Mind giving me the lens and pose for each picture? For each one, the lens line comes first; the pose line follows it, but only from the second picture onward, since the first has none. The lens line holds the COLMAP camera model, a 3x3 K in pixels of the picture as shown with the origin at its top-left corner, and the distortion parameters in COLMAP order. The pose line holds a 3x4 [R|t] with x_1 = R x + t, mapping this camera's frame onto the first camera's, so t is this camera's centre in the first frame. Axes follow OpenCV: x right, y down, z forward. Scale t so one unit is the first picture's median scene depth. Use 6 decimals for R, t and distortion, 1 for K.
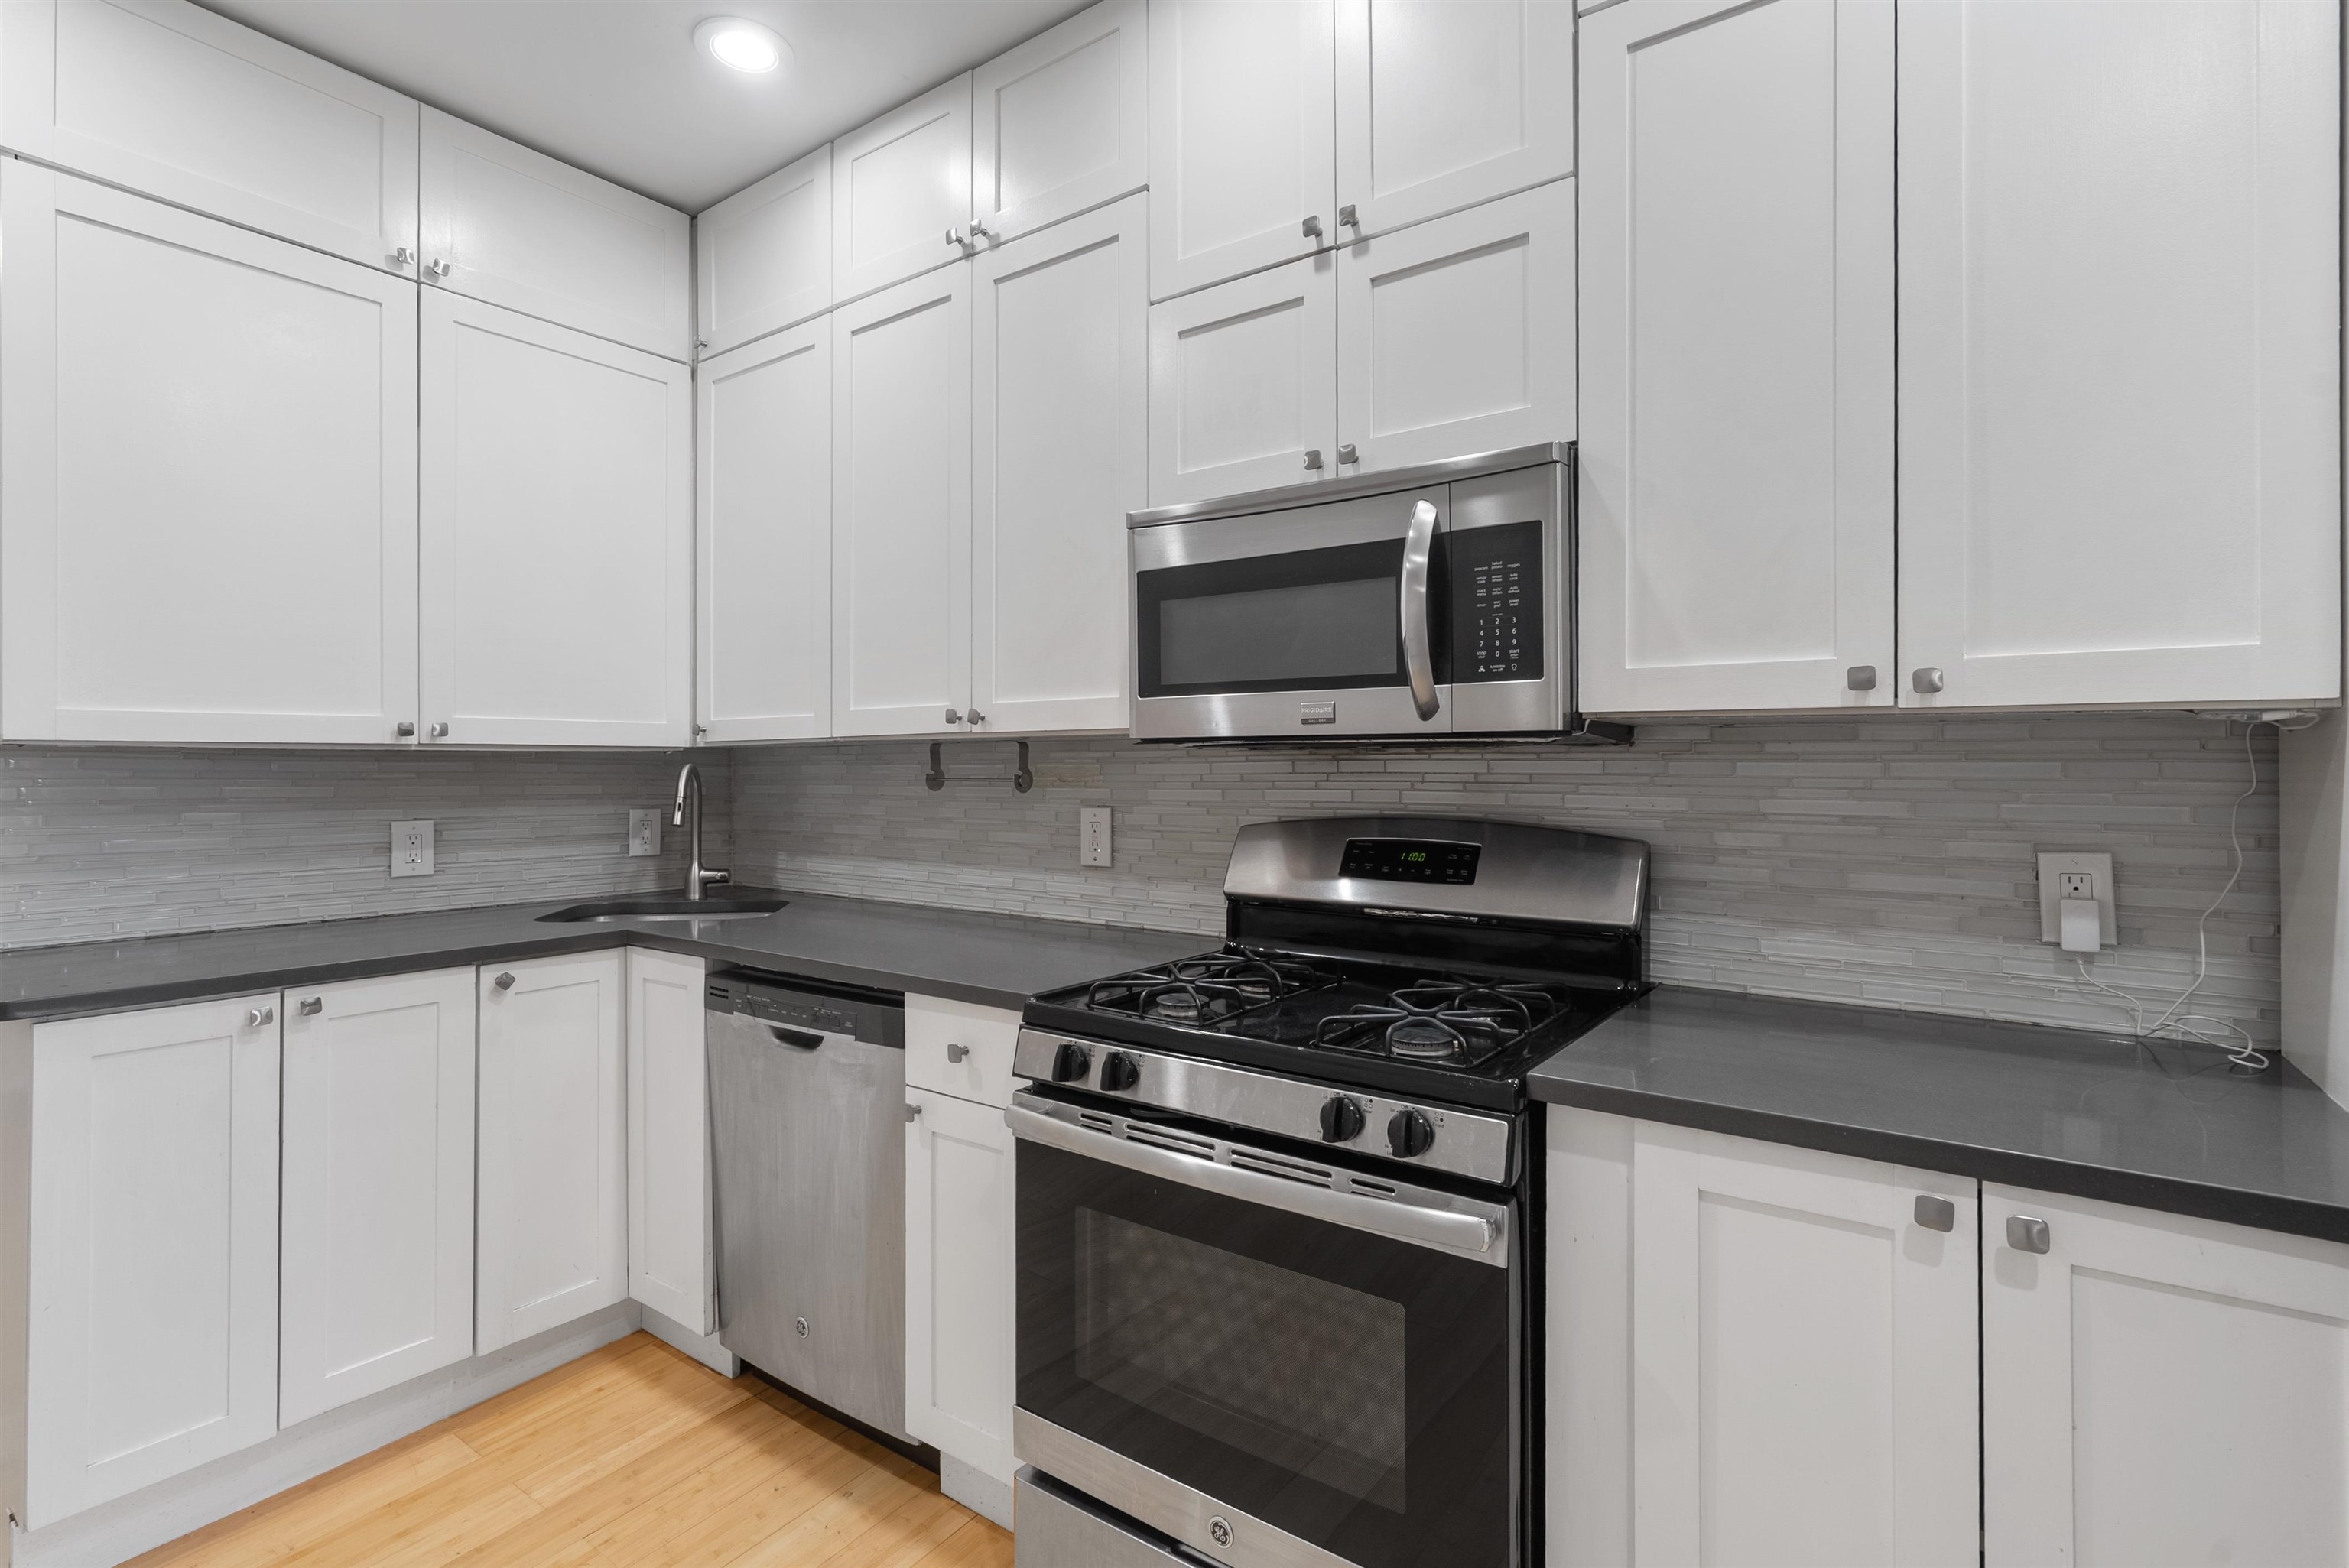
lens RADIAL K [[1096.6, 0, 1189.3], [0, 1096.6, 759.6], [0, 0, 1]] dist [-0.002934, 0.000394]
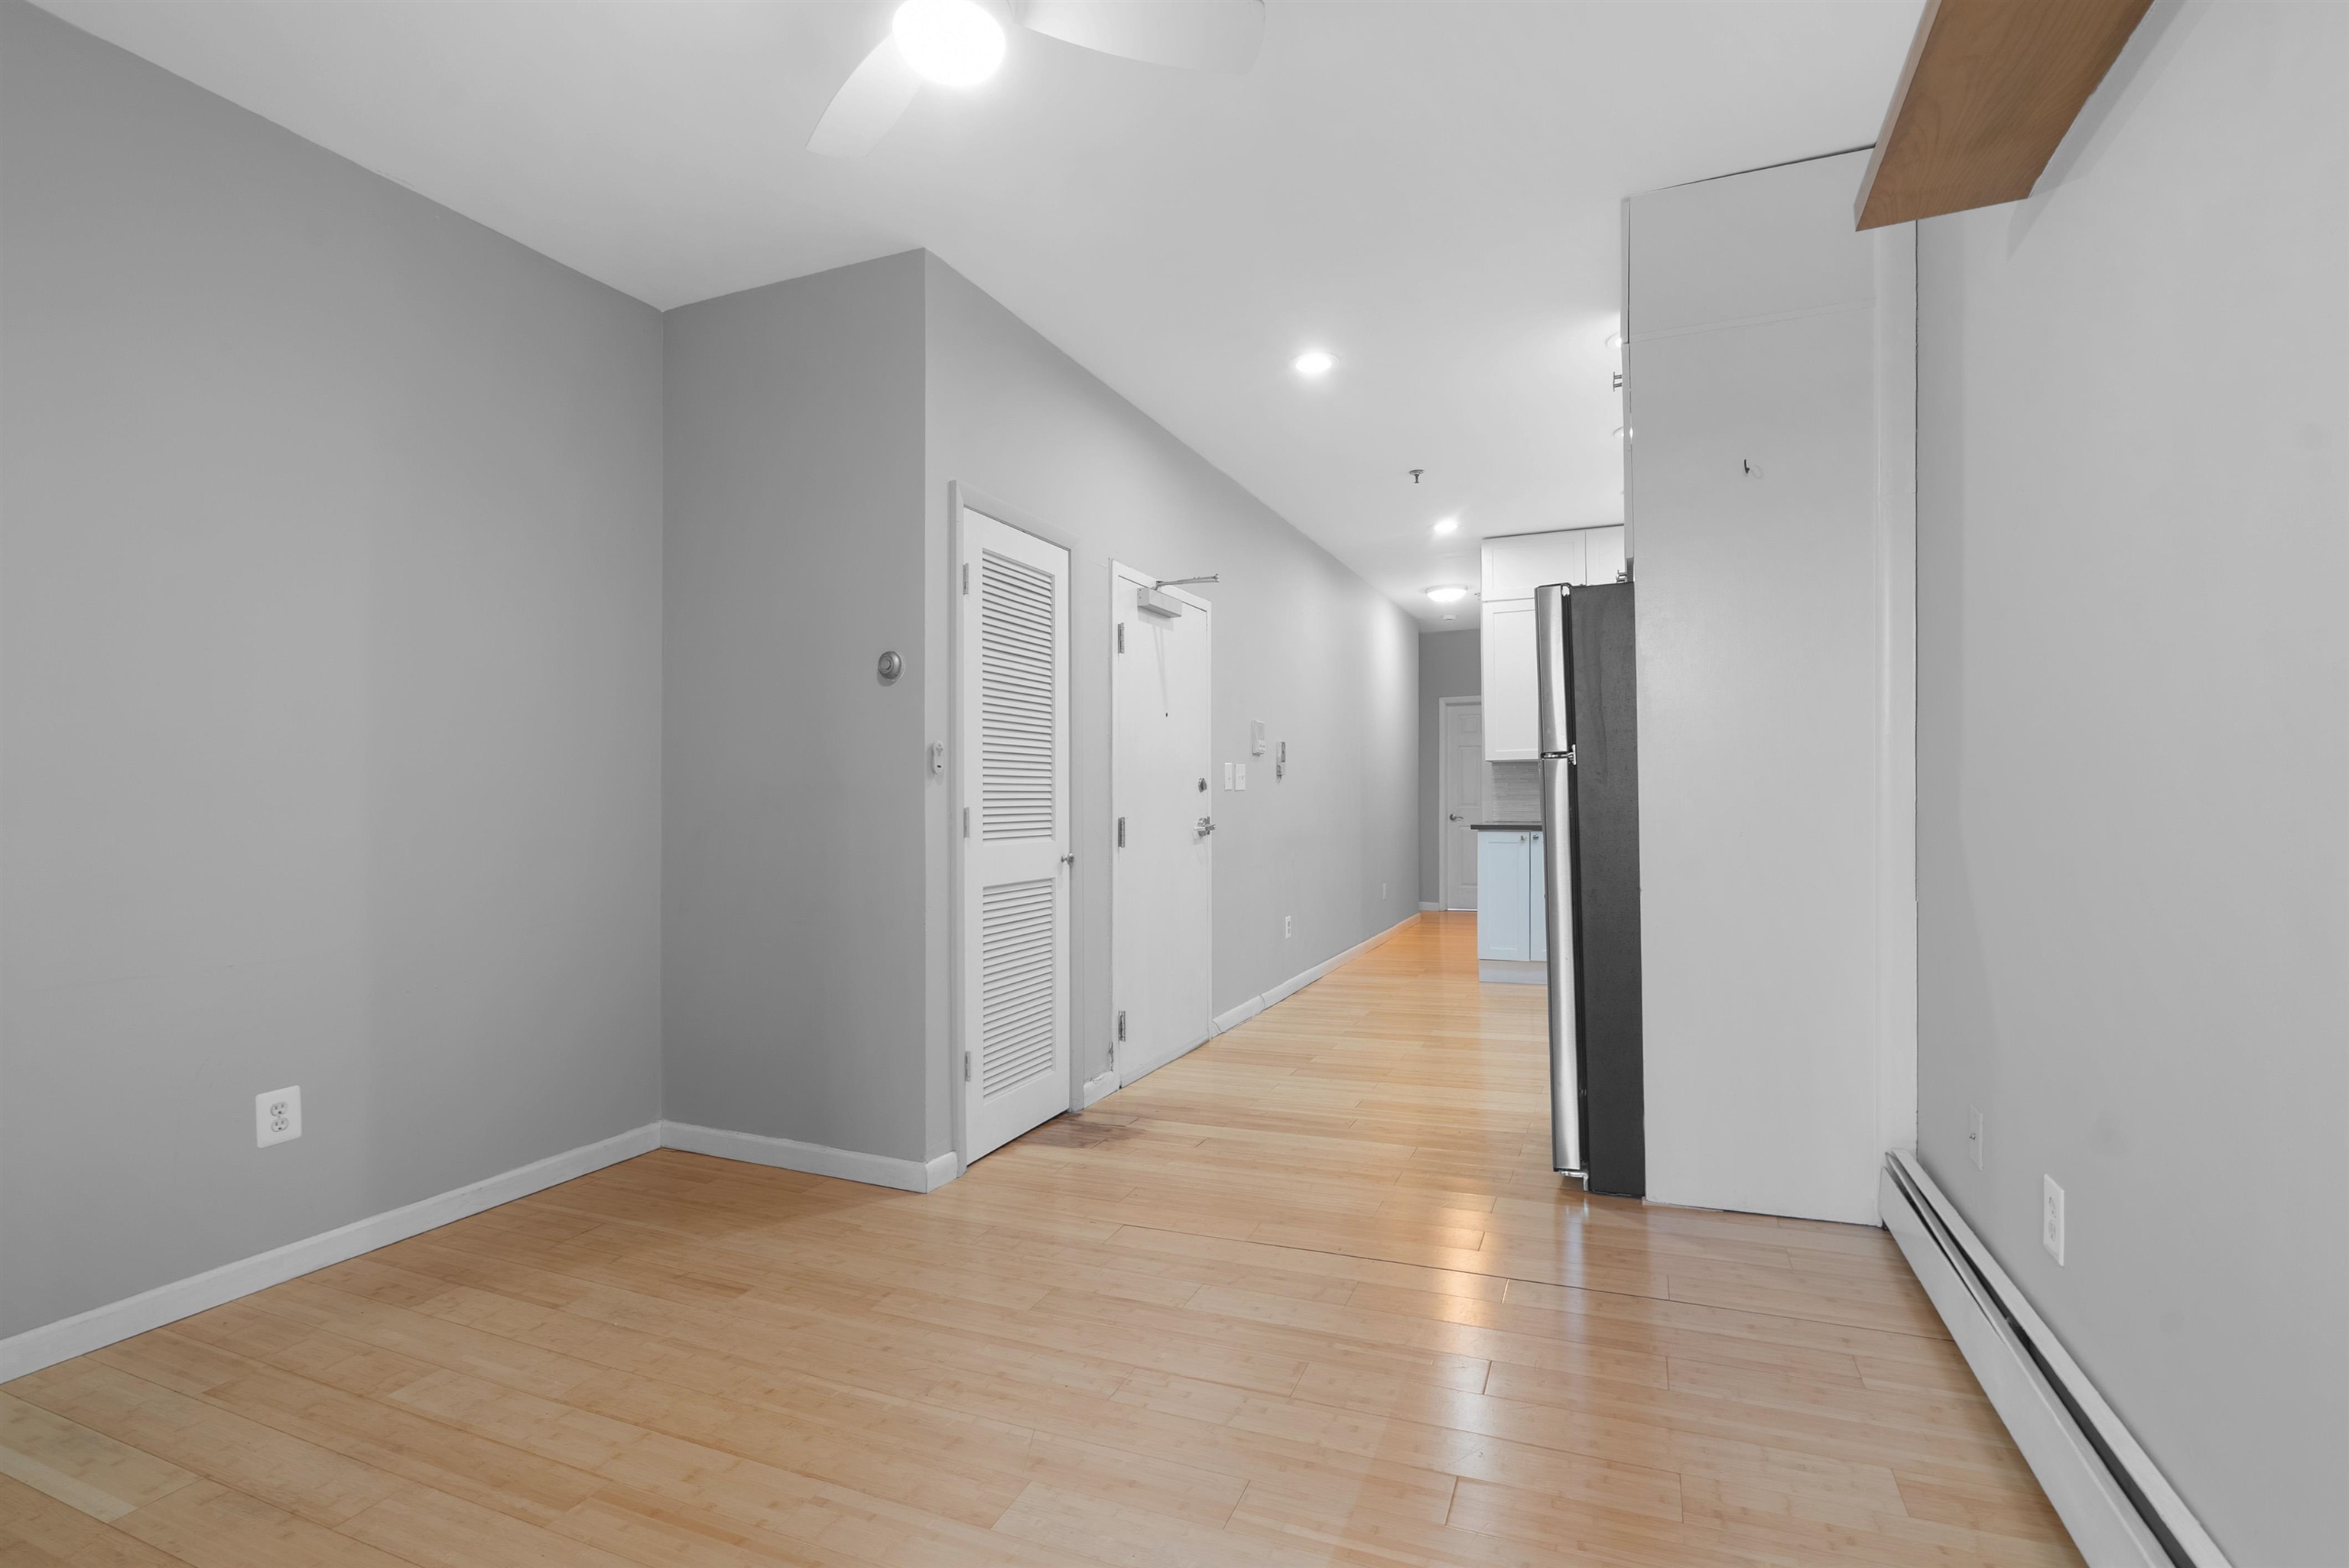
lens RADIAL K [[1074.8, 0, 1186.4], [0, 1074.8, 796.8], [0, 0, 1]] dist [-0.000882, 0.000413]
pose [[0.207646, 0.000192, -0.978204, 1.890321], [0.014001, 0.999897, 0.003169, 0.066785], [0.978104, -0.014354, 0.207622, -0.625851]]
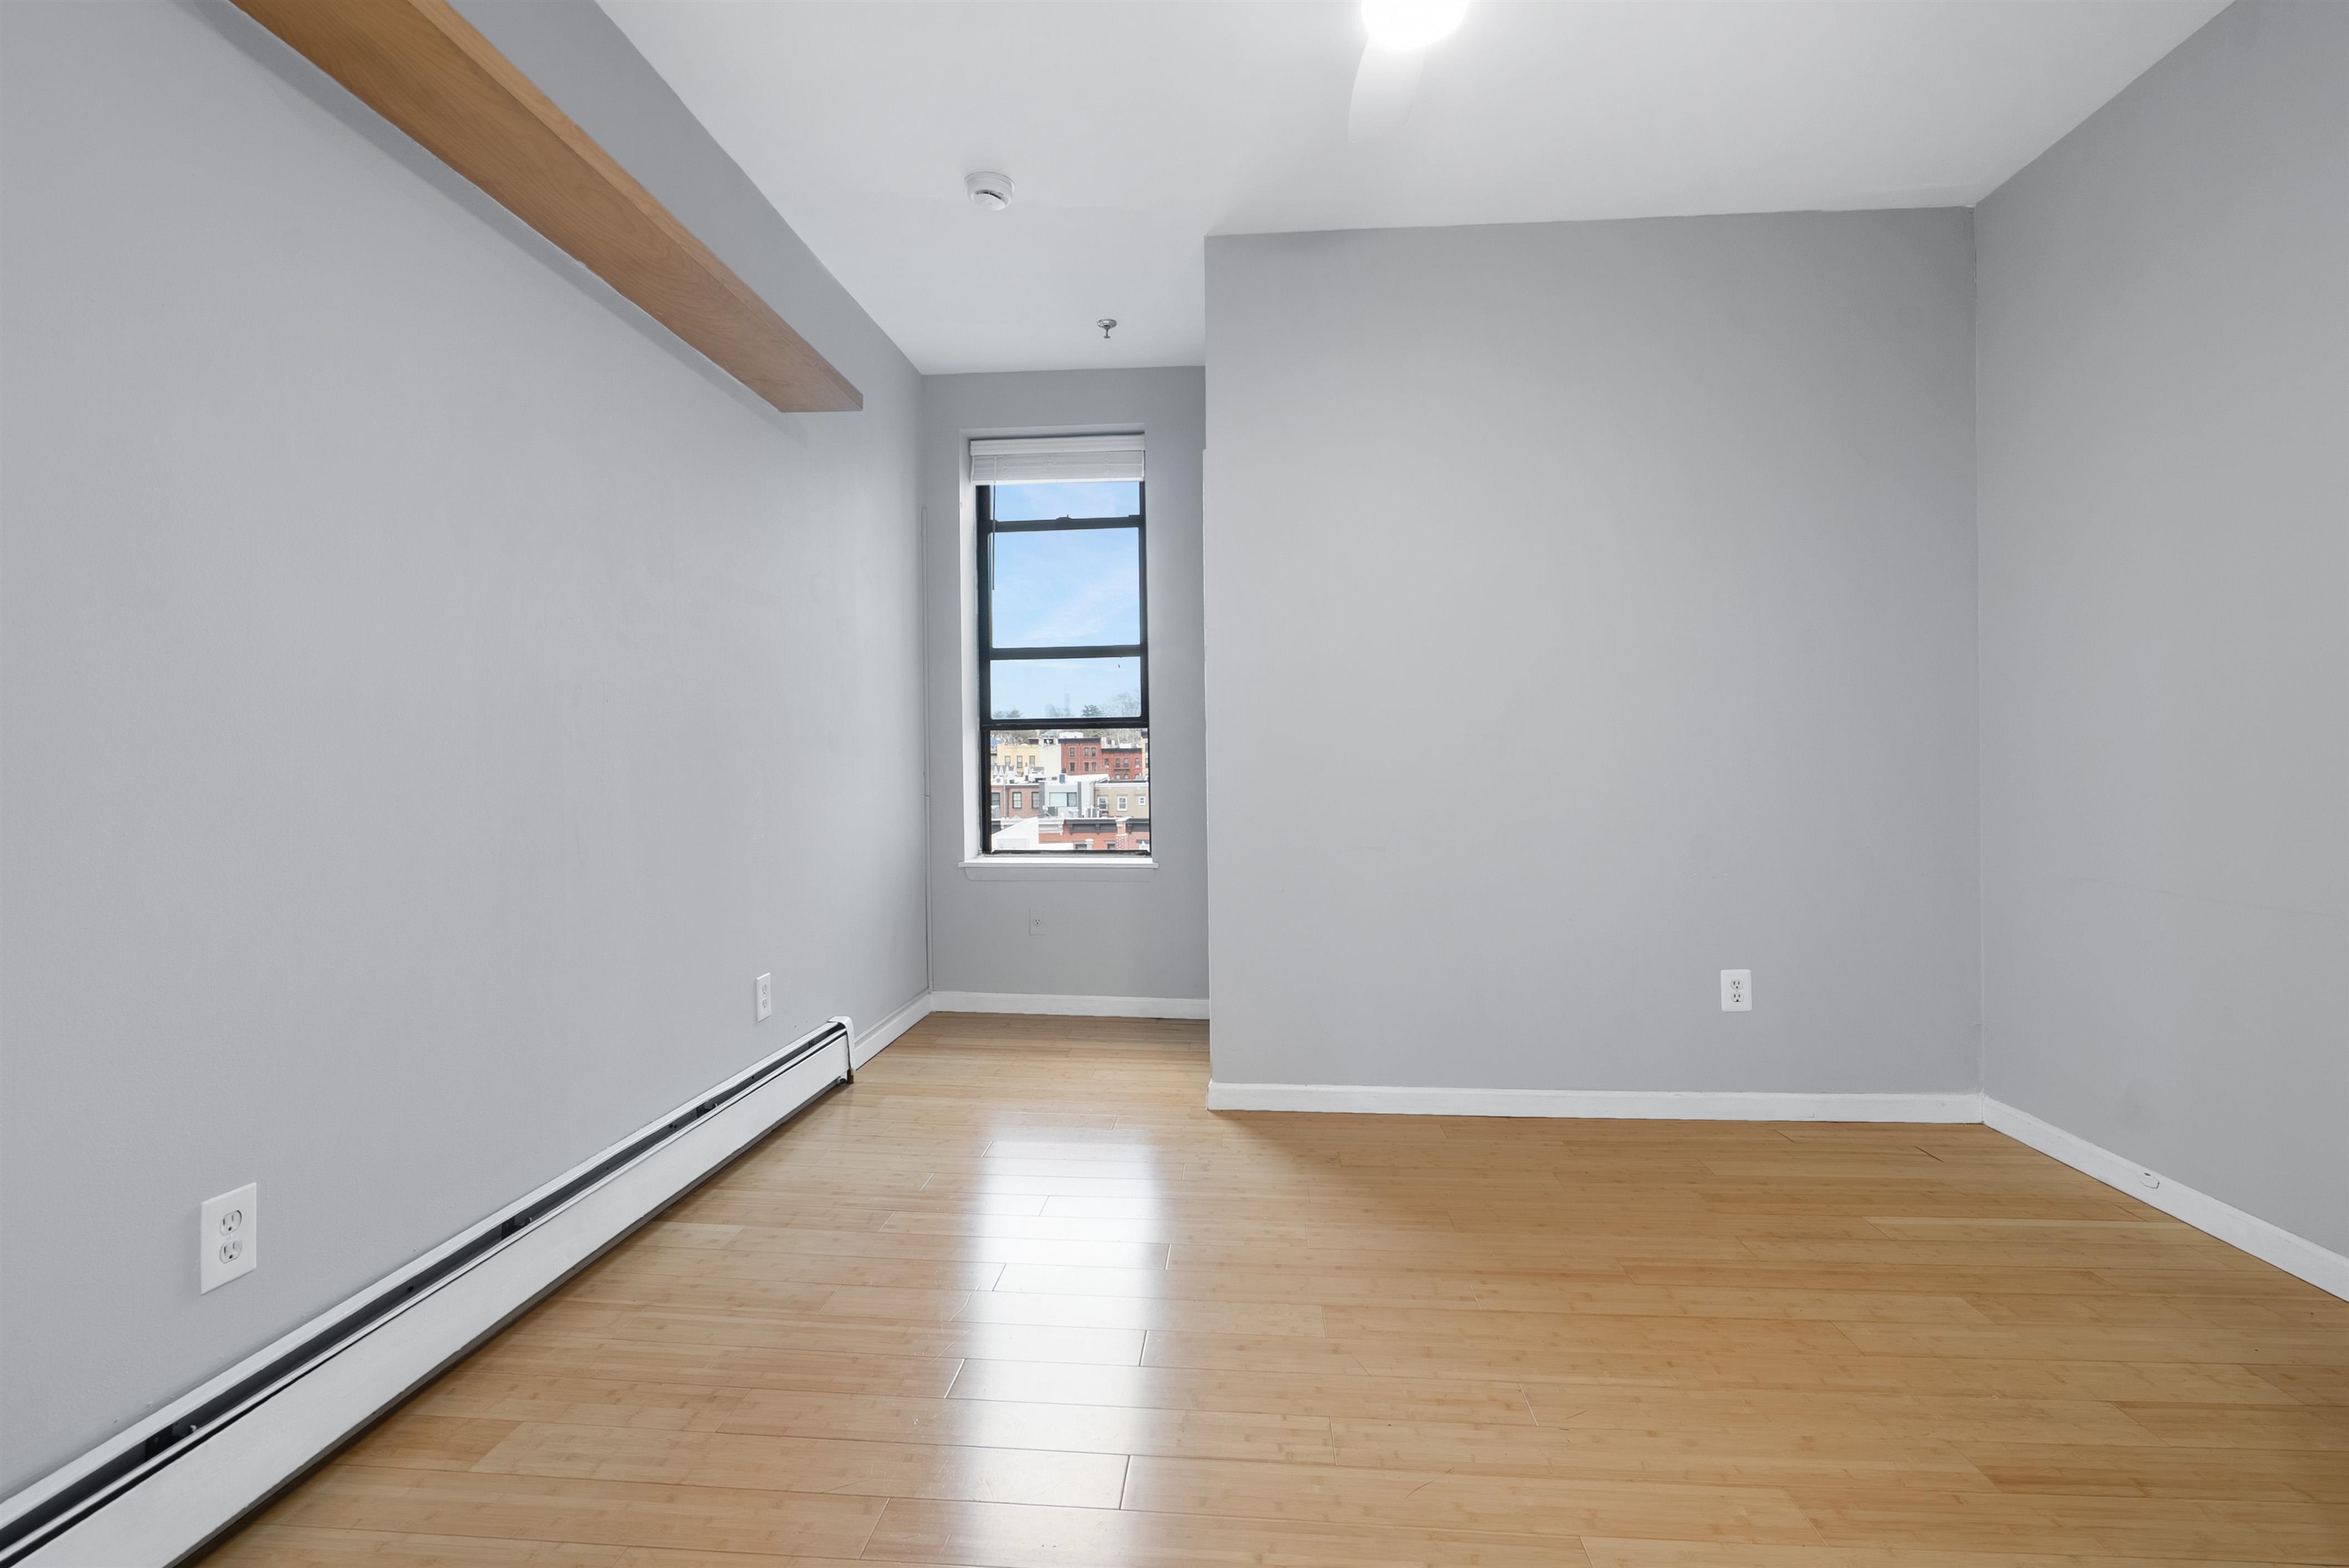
lens RADIAL K [[1096.7, 0, 1181.2], [0, 1096.7, 768.2], [0, 0, 1]] dist [-0.001201, 0.001130]
pose [[-0.513192, 0.005700, 0.858255, 0.351191], [0.001996, 0.999983, -0.005448, 0.100136], [-0.858272, -0.001083, -0.513195, 0.000328]]
